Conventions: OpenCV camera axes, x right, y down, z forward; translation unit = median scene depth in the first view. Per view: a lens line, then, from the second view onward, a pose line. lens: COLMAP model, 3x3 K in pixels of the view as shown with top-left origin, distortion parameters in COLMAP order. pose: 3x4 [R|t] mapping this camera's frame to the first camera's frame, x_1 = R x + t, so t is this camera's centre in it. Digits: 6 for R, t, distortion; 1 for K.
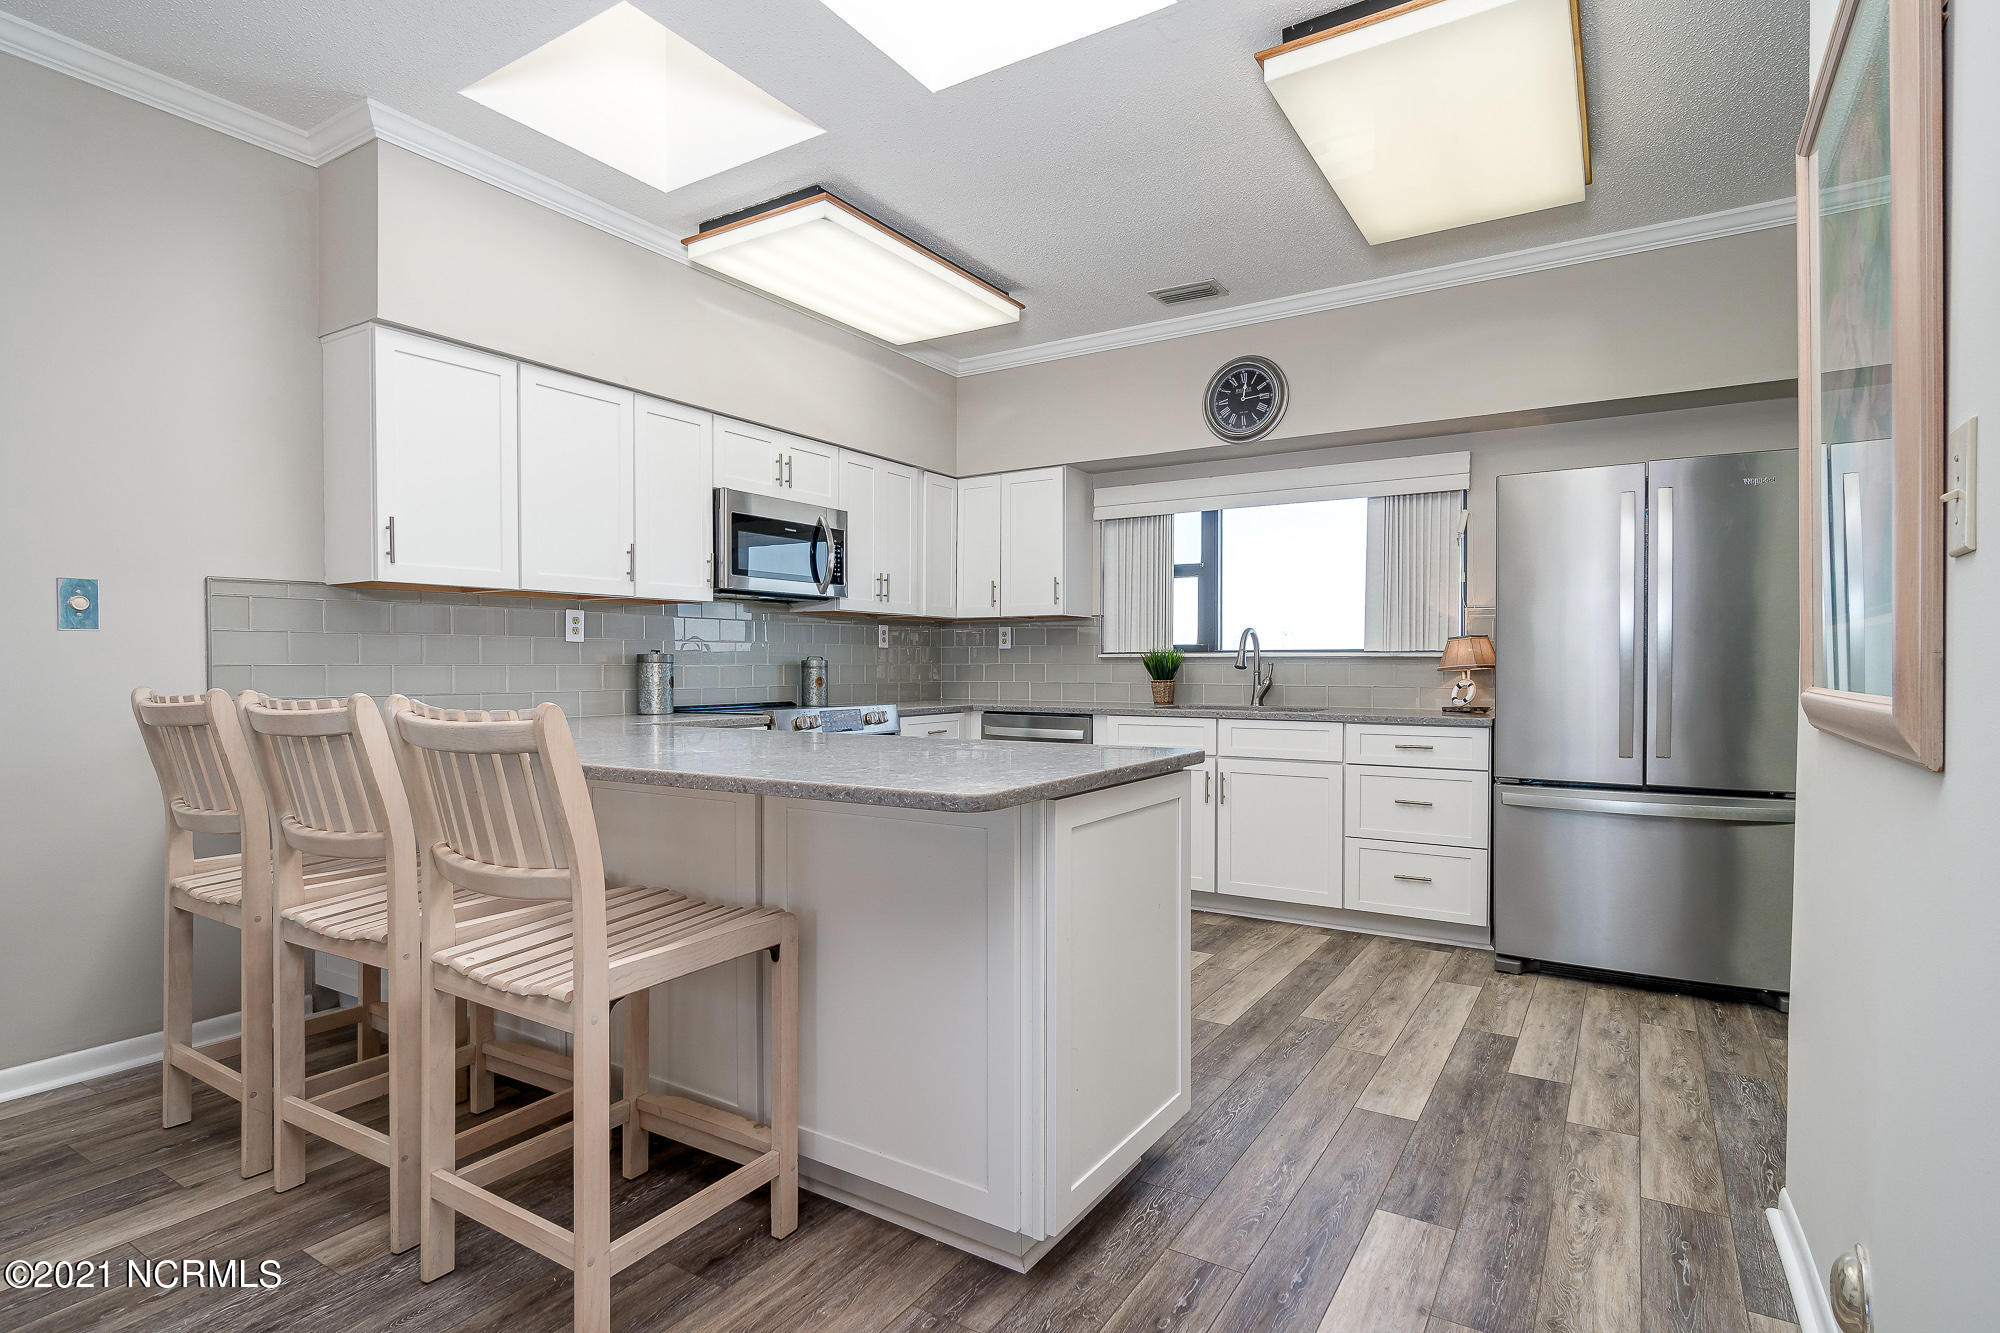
lens RADIAL K [[1013.1, 0, 990.3], [0, 1013.1, 667.5], [0, 0, 1]] dist [-0.003233, -0.000767]
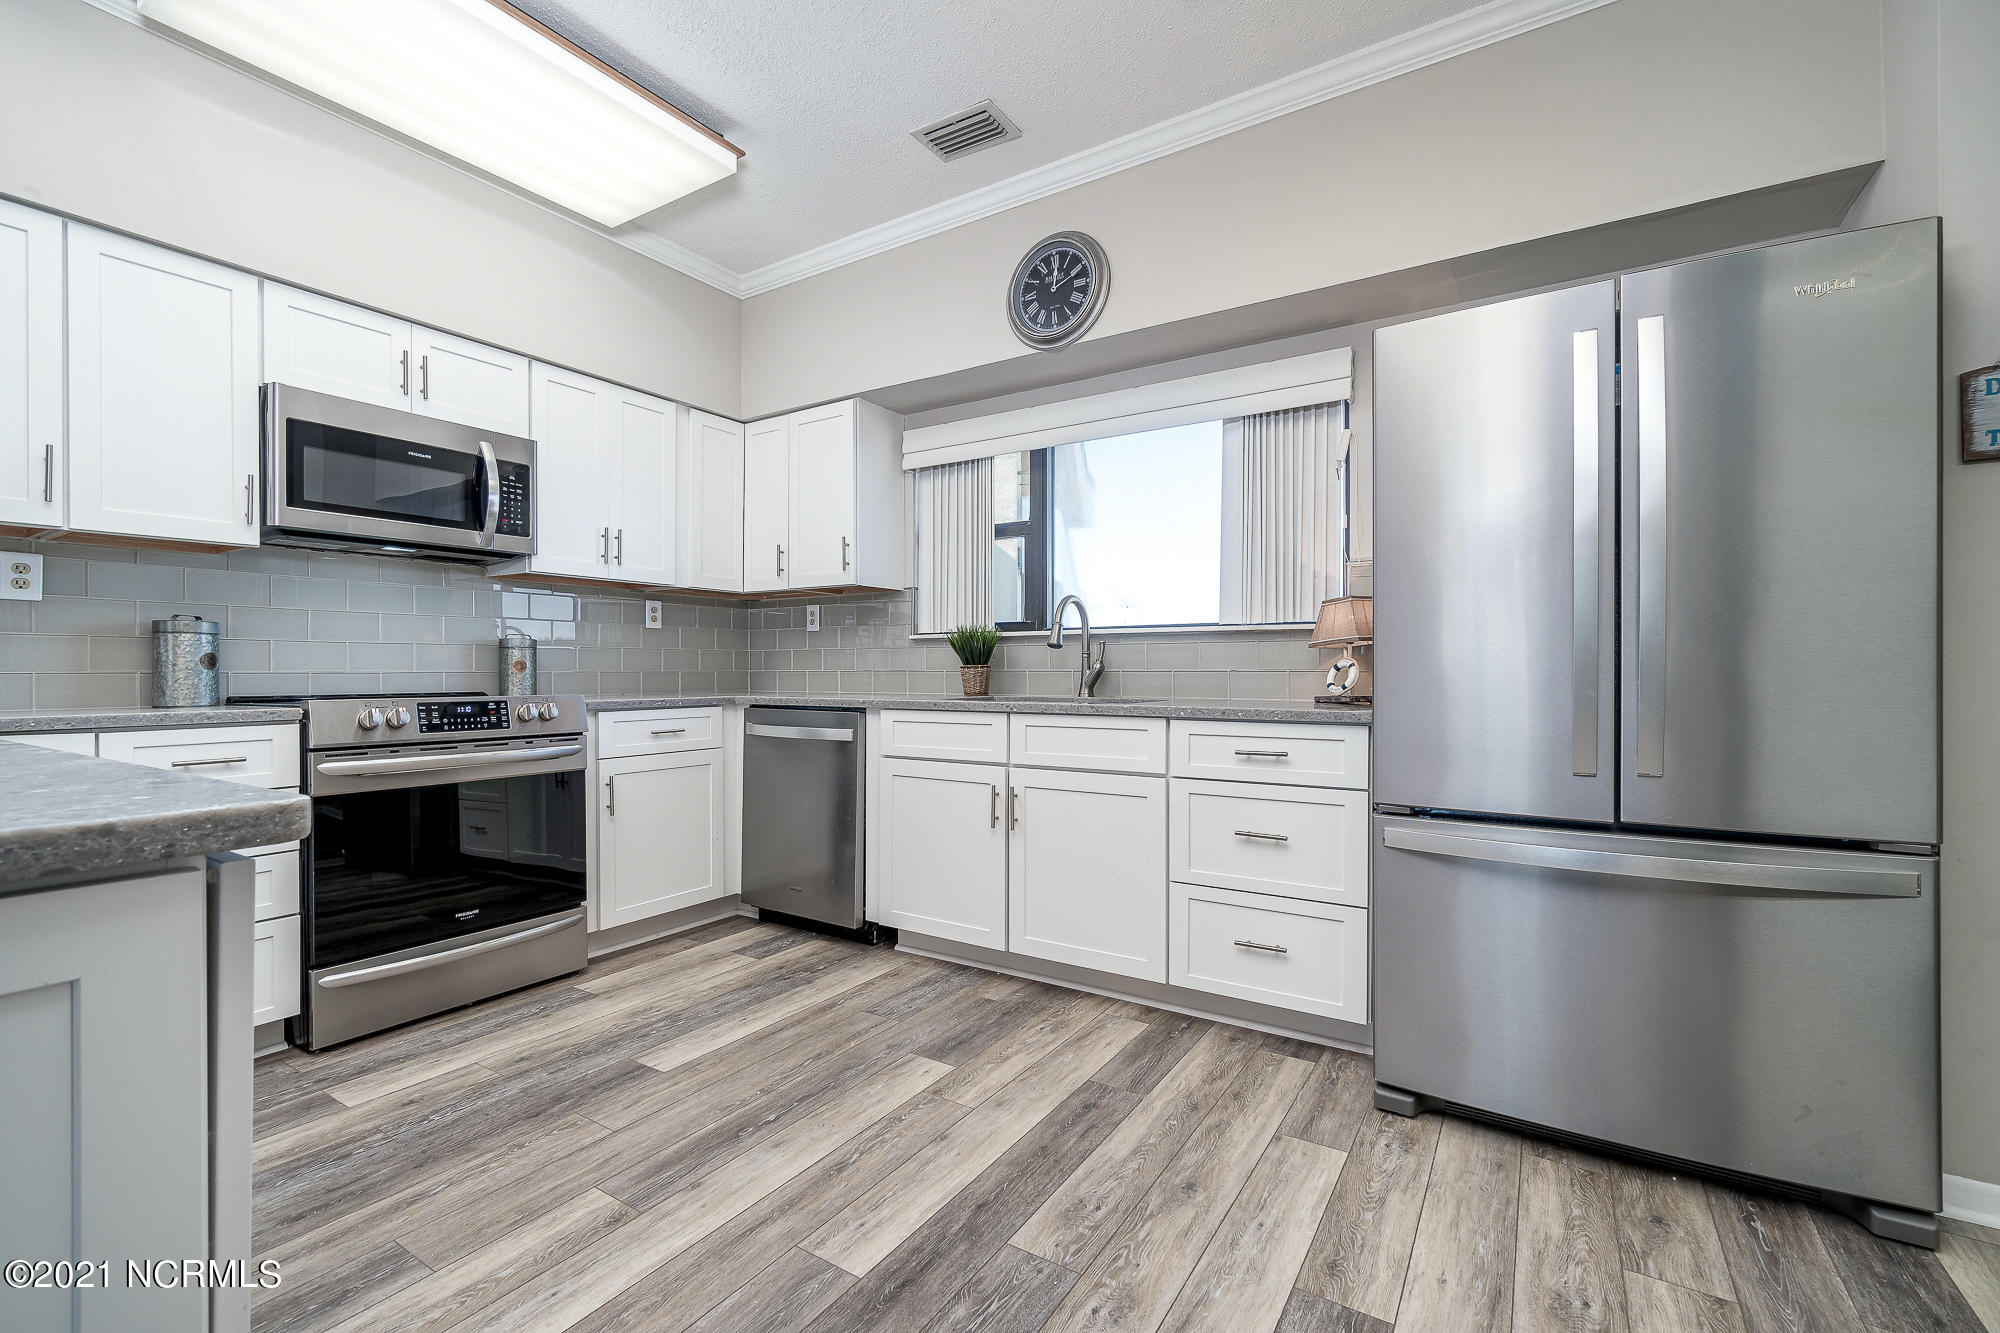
lens RADIAL K [[861.9, 0, 994.8], [0, 861.9, 666.0], [0, 0, 1]] dist [-0.002879, 0.000366]
pose [[0.999994, -0.001070, -0.003274, 0.217361], [0.001039, 0.999958, -0.009156, 0.022237], [0.003284, 0.009152, 0.999953, 0.378229]]
